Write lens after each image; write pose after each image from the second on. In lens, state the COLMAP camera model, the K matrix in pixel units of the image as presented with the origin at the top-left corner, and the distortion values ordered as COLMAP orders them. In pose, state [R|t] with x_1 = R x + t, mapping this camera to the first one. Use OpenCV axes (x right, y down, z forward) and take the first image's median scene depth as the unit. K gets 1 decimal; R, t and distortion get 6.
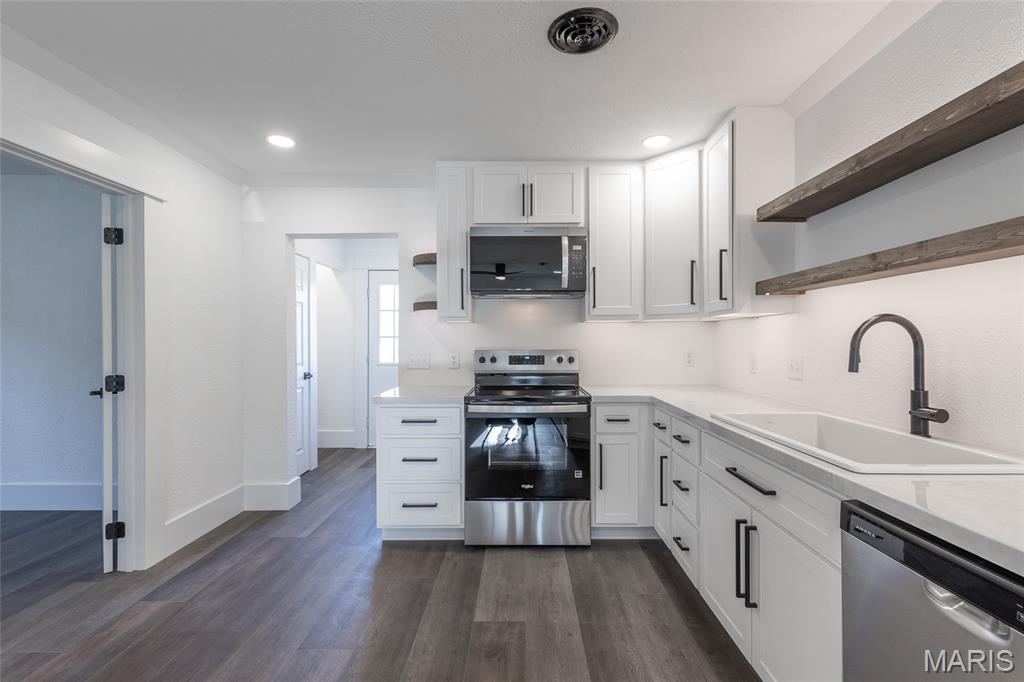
lens RADIAL K [[456.5, 0, 515.4], [0, 456.5, 342.6], [0, 0, 1]] dist [0.000173, 0.001190]
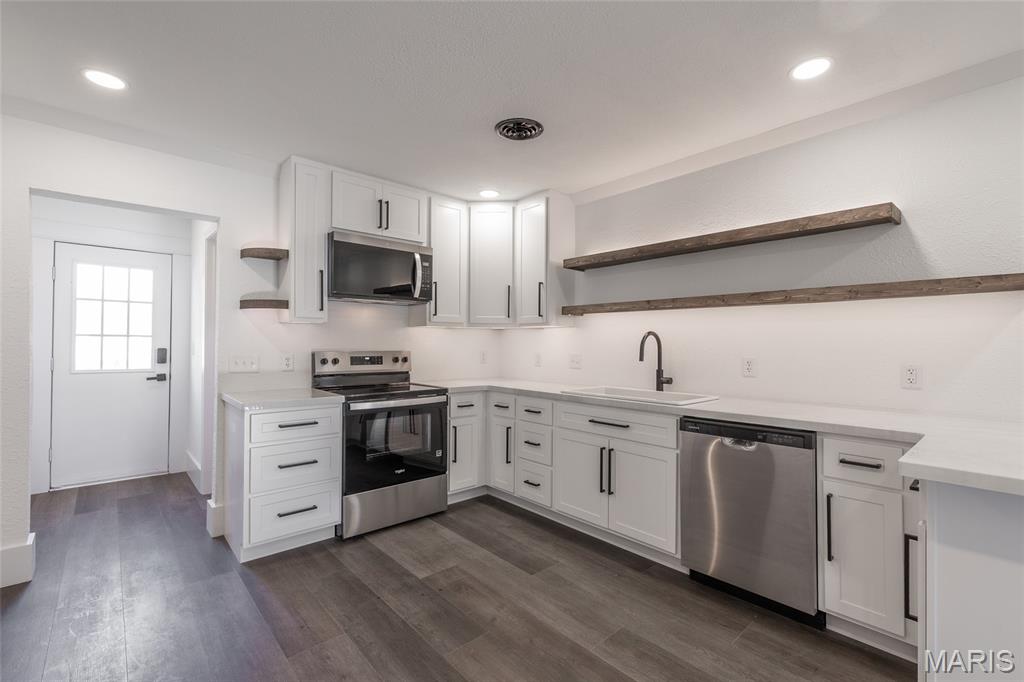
lens RADIAL K [[456.5, 0, 519.7], [0, 456.5, 342.9], [0, 0, 1]] dist [0.000173, 0.001190]
pose [[0.733395, 0.008013, 0.679756, -0.530492], [-0.005542, 0.999968, -0.005808, 0.001271], [-0.679780, 0.000492, 0.733416, -0.034901]]
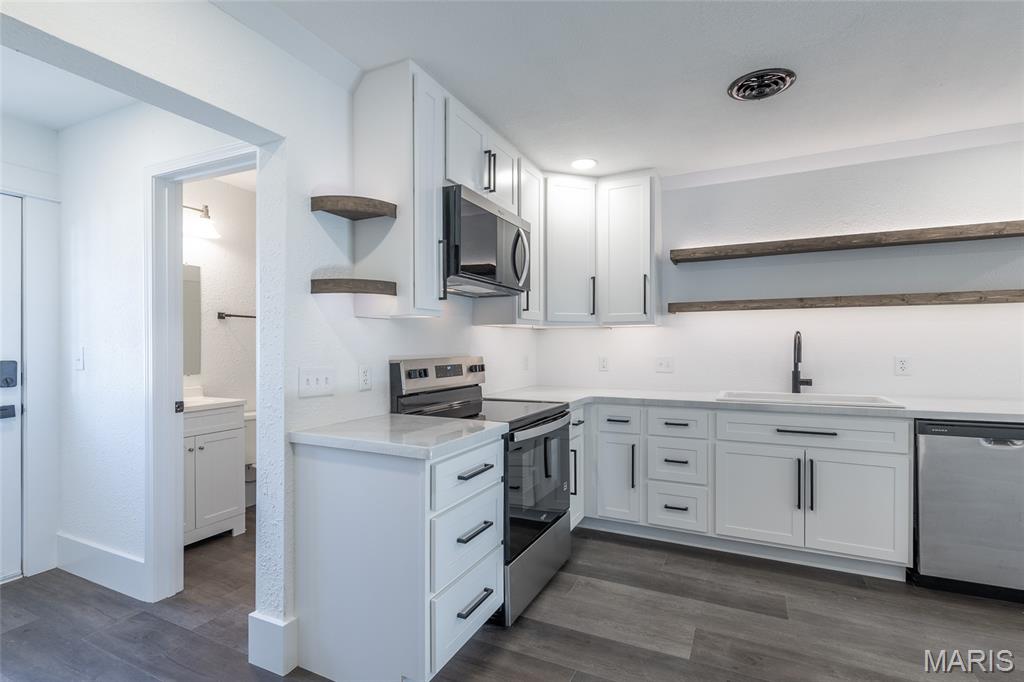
lens RADIAL K [[456.5, 0, 513.5], [0, 456.5, 353.2], [0, 0, 1]] dist [0.000173, 0.001190]
pose [[0.439181, -0.009974, 0.898343, -0.759886], [0.009106, 0.999936, 0.006650, 0.004505], [-0.898353, 0.005260, 0.439244, 0.679348]]
